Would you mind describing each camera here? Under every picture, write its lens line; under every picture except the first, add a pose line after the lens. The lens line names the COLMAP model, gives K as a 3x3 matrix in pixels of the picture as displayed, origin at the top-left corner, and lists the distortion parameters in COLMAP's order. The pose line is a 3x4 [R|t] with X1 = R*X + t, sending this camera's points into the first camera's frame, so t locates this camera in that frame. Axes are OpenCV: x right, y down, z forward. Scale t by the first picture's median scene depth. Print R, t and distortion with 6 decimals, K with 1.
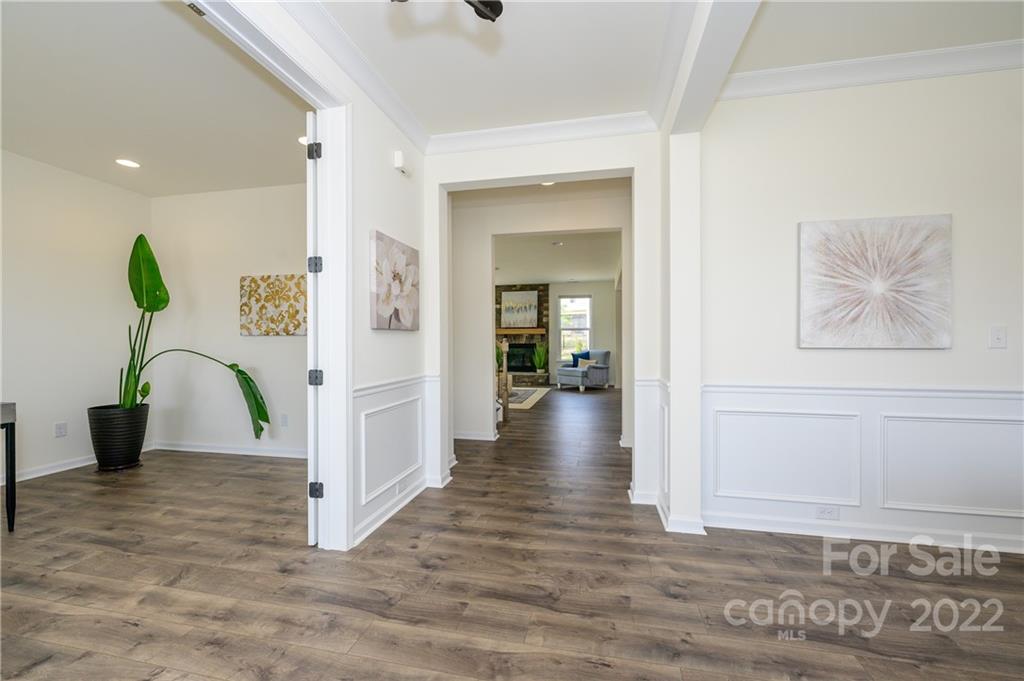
lens RADIAL K [[406.2, 0, 507.8], [0, 406.2, 340.2], [0, 0, 1]] dist [0.000029, -0.000021]
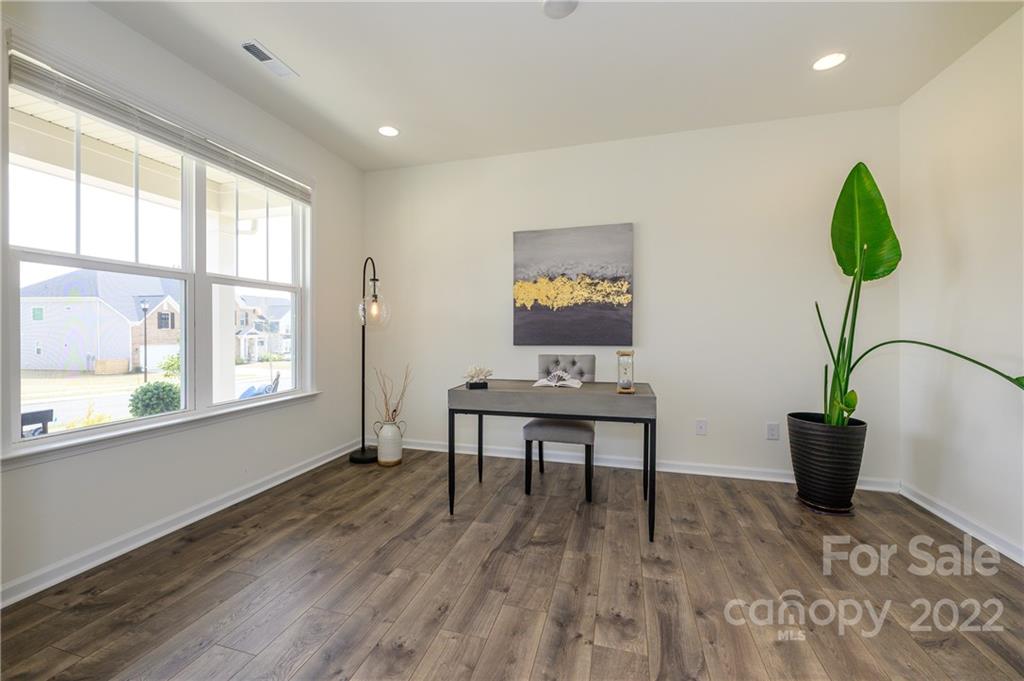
lens RADIAL K [[406.2, 0, 502.1], [0, 406.2, 339.9], [0, 0, 1]] dist [0.000029, -0.000021]
pose [[-0.066436, 0.019263, -0.997605, -0.211817], [0.004707, 0.999809, 0.018992, 0.008490], [0.997780, -0.003434, -0.066514, 0.485308]]
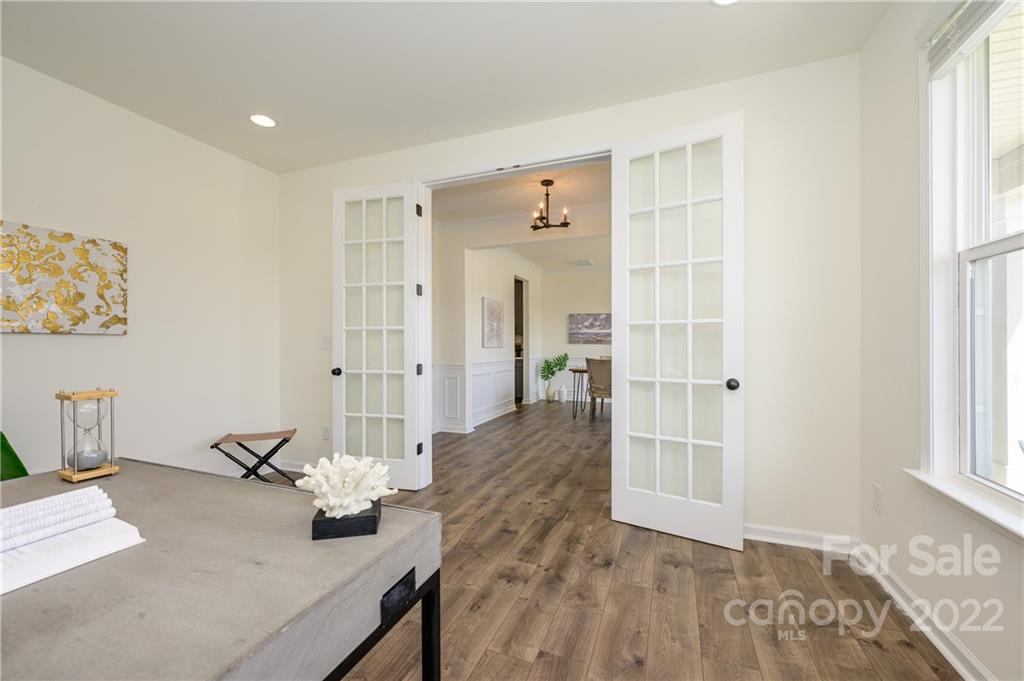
lens RADIAL K [[406.2, 0, 518.0], [0, 406.2, 343.5], [0, 0, 1]] dist [0.000029, -0.000021]
pose [[0.154011, 0.004301, 0.988060, -1.103222], [0.000878, 0.999990, -0.004489, 0.005895], [-0.988069, 0.001559, 0.154006, 0.268705]]
